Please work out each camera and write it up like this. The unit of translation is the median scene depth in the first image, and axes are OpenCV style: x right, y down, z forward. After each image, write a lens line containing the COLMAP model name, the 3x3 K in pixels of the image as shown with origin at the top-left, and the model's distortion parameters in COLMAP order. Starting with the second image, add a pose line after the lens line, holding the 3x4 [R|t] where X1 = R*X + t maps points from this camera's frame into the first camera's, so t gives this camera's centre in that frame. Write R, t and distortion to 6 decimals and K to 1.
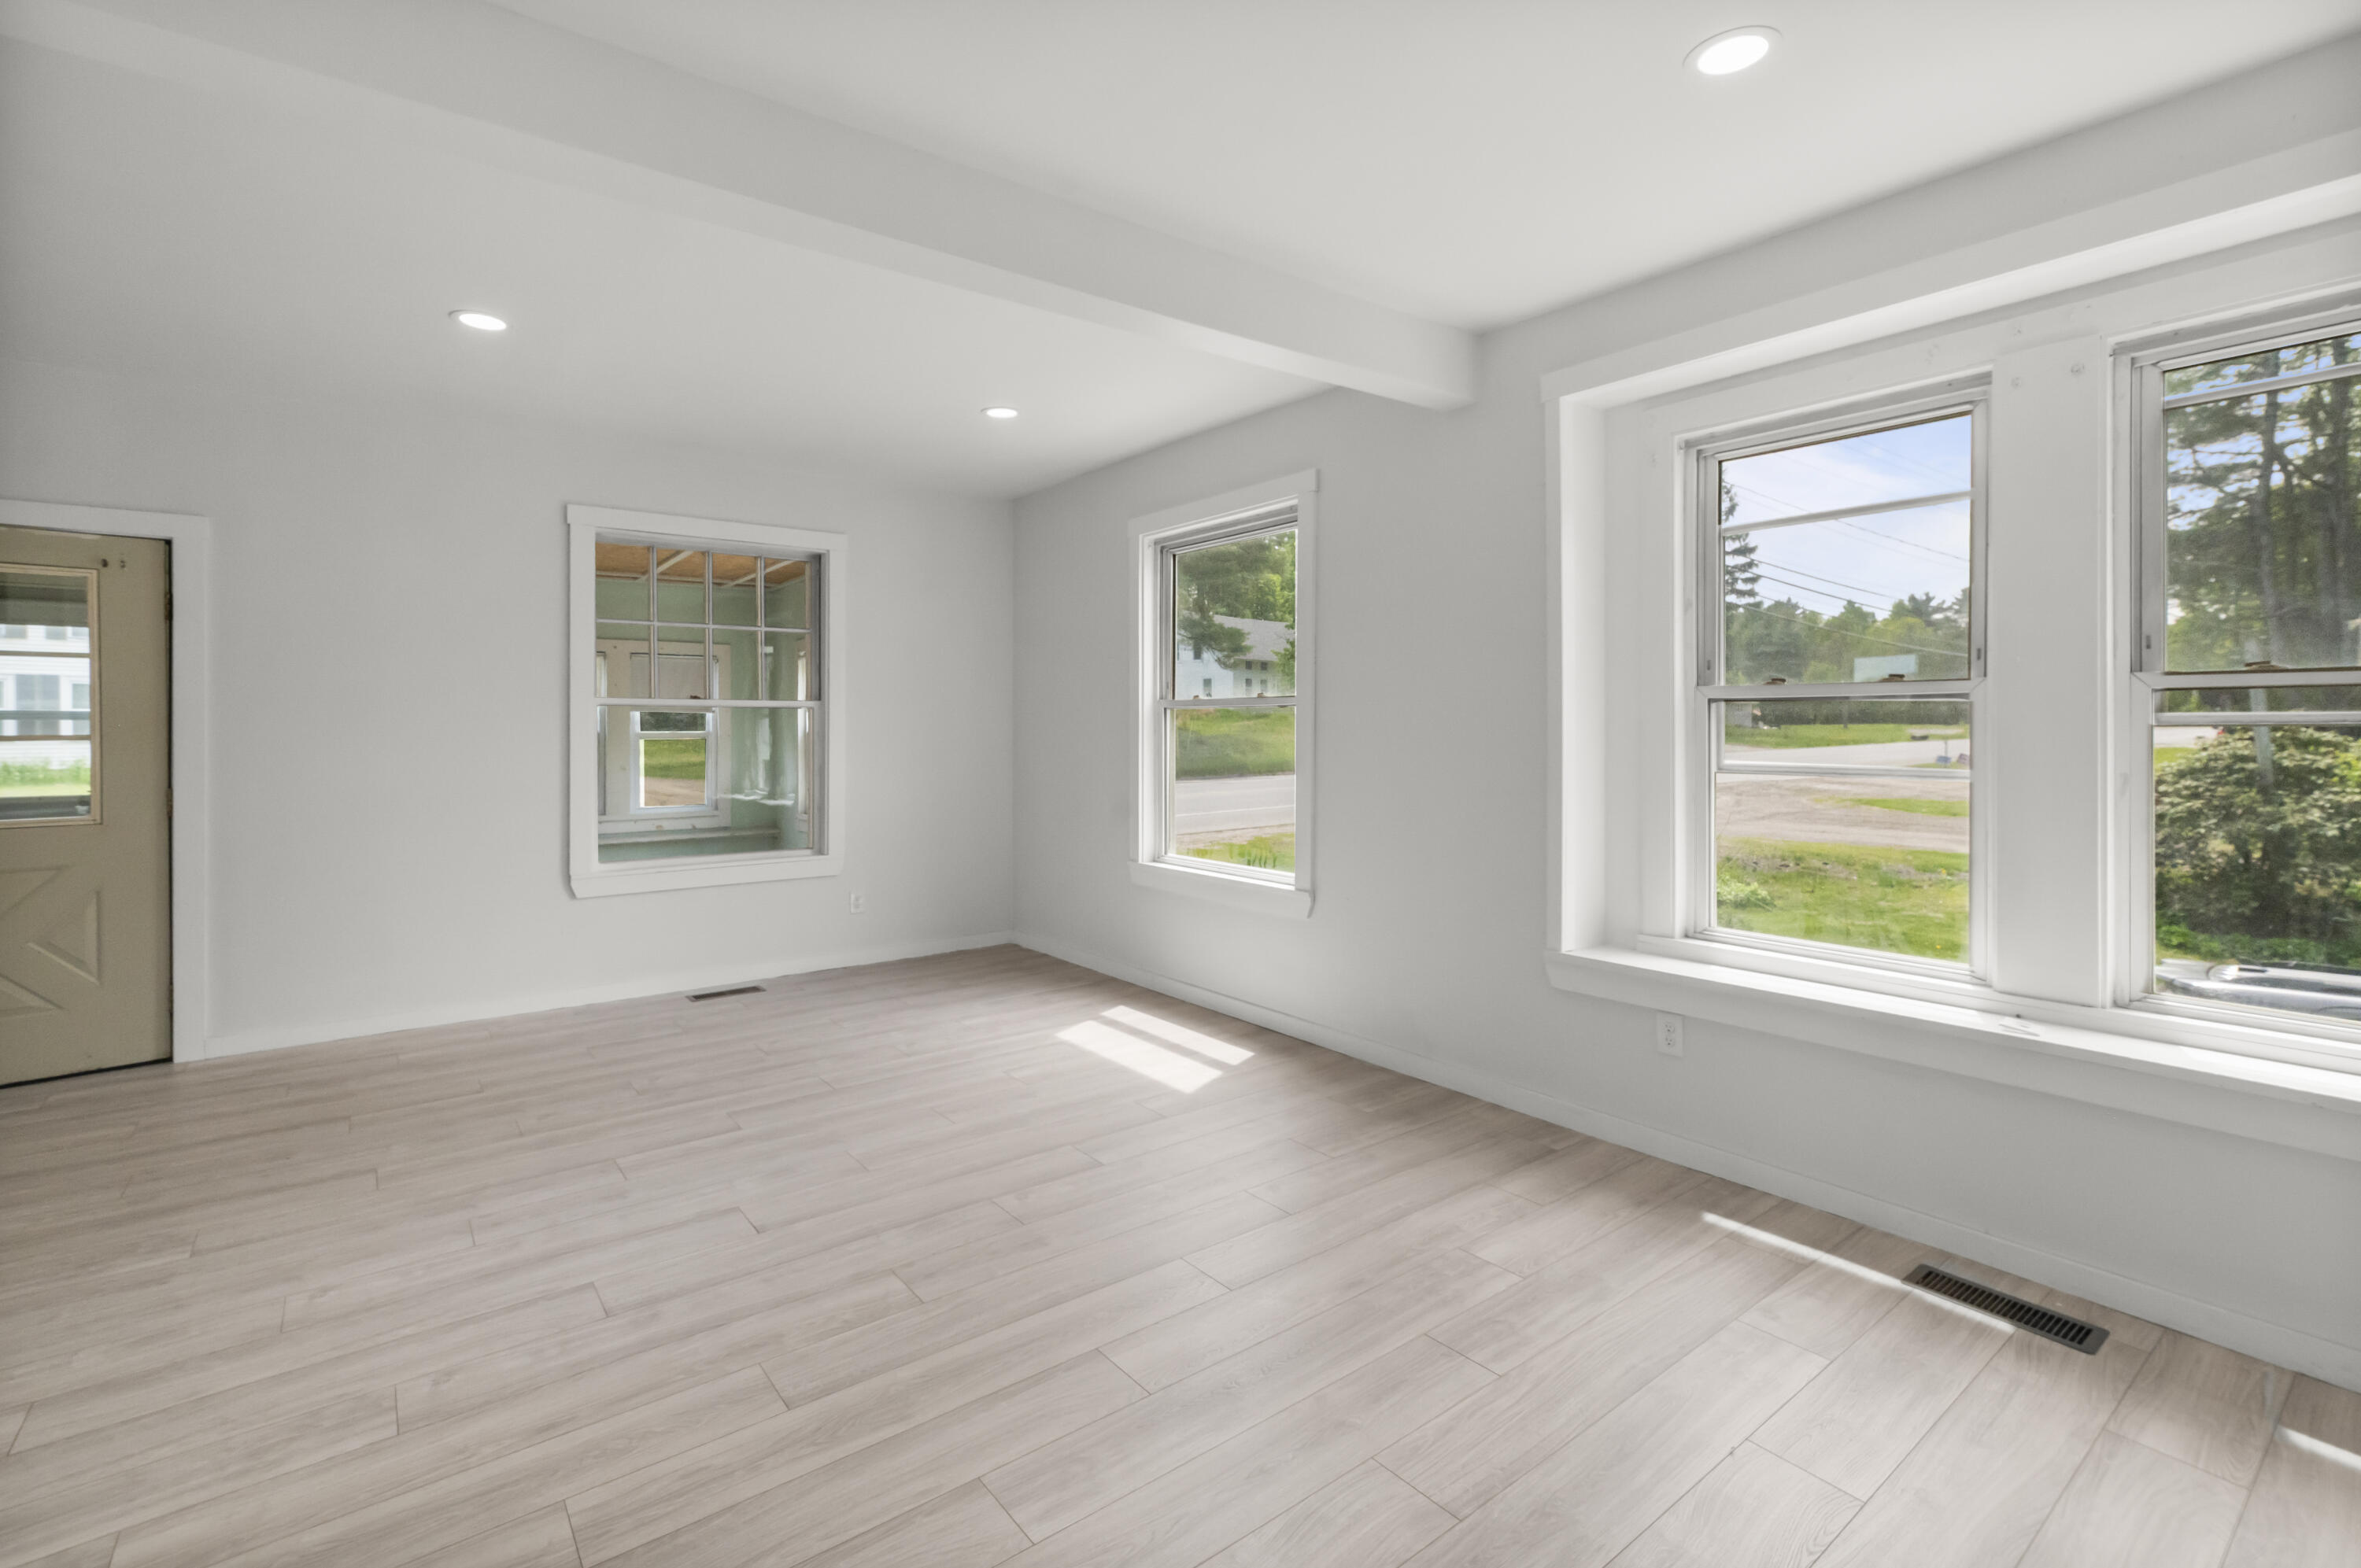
lens RADIAL K [[1066.5, 0, 1182.6], [0, 1066.5, 729.1], [0, 0, 1]] dist [0.001733, 0.000011]
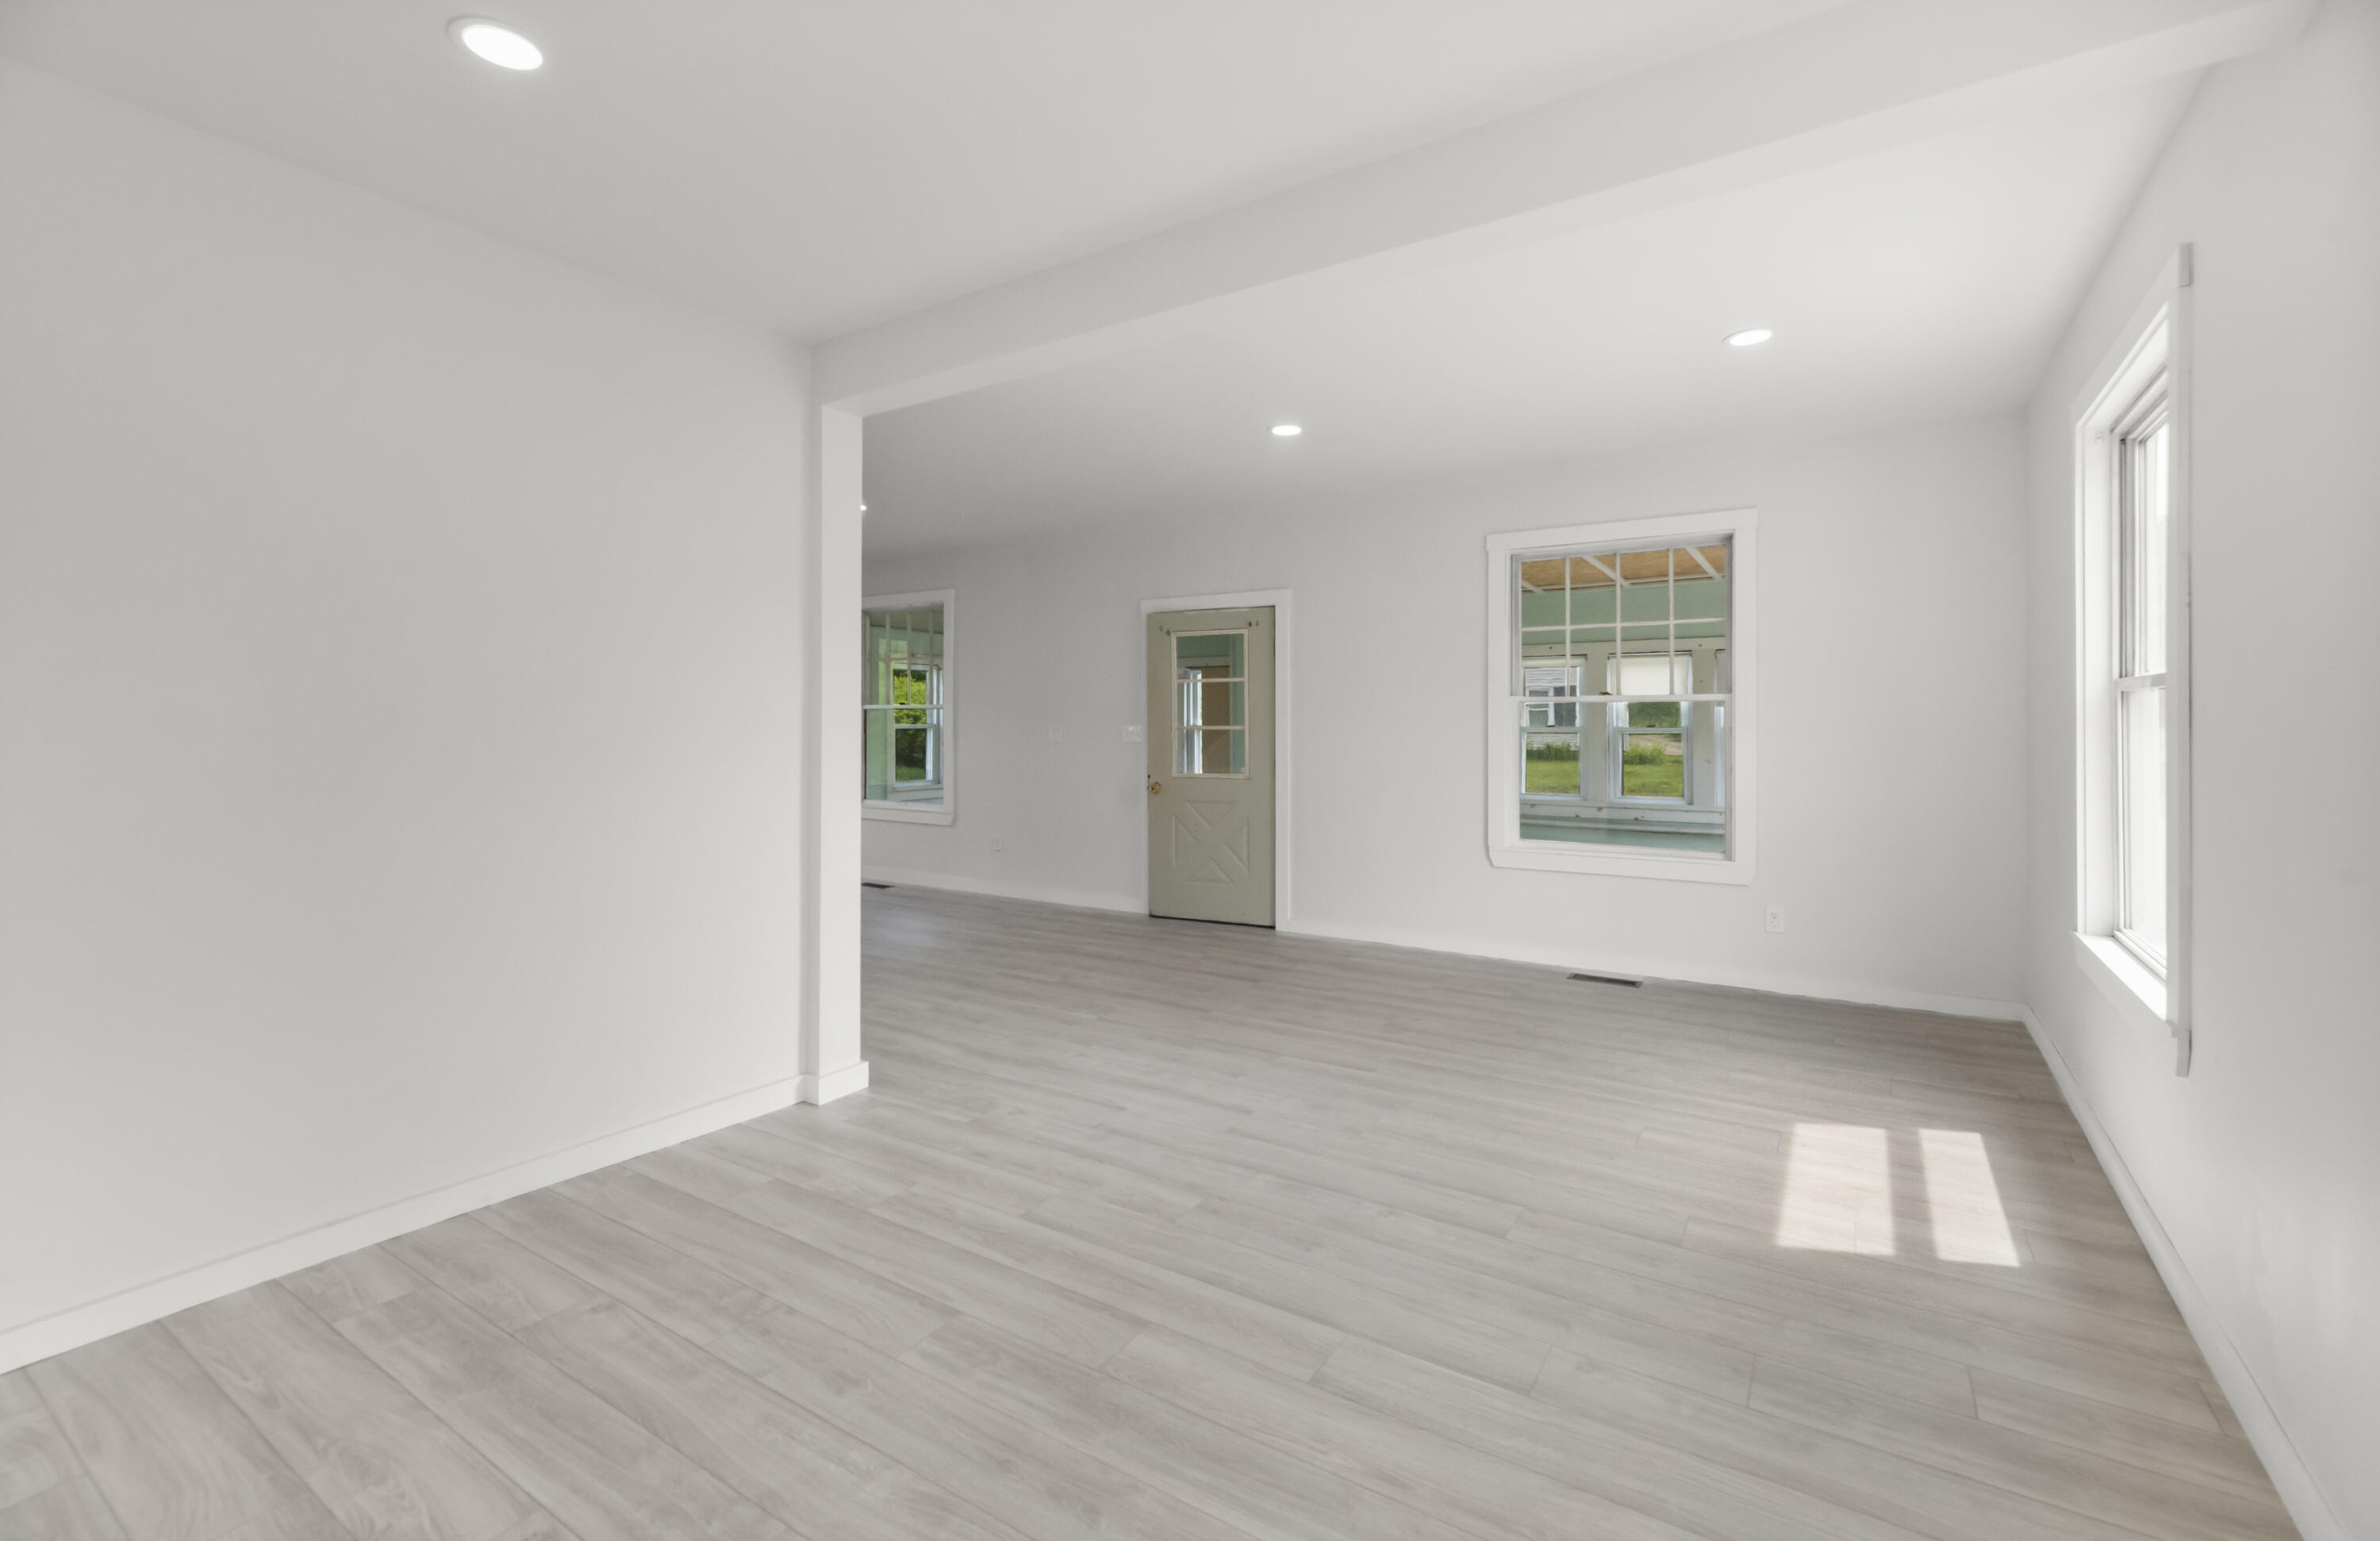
lens RADIAL K [[987.9, 0, 1153.0], [0, 987.9, 715.6], [0, 0, 1]] dist [-0.000713, 0.000055]
pose [[0.334515, -0.004214, -0.942381, 0.637701], [-0.003438, 0.999978, -0.005691, -0.002369], [0.942384, 0.005144, 0.334493, 0.523019]]
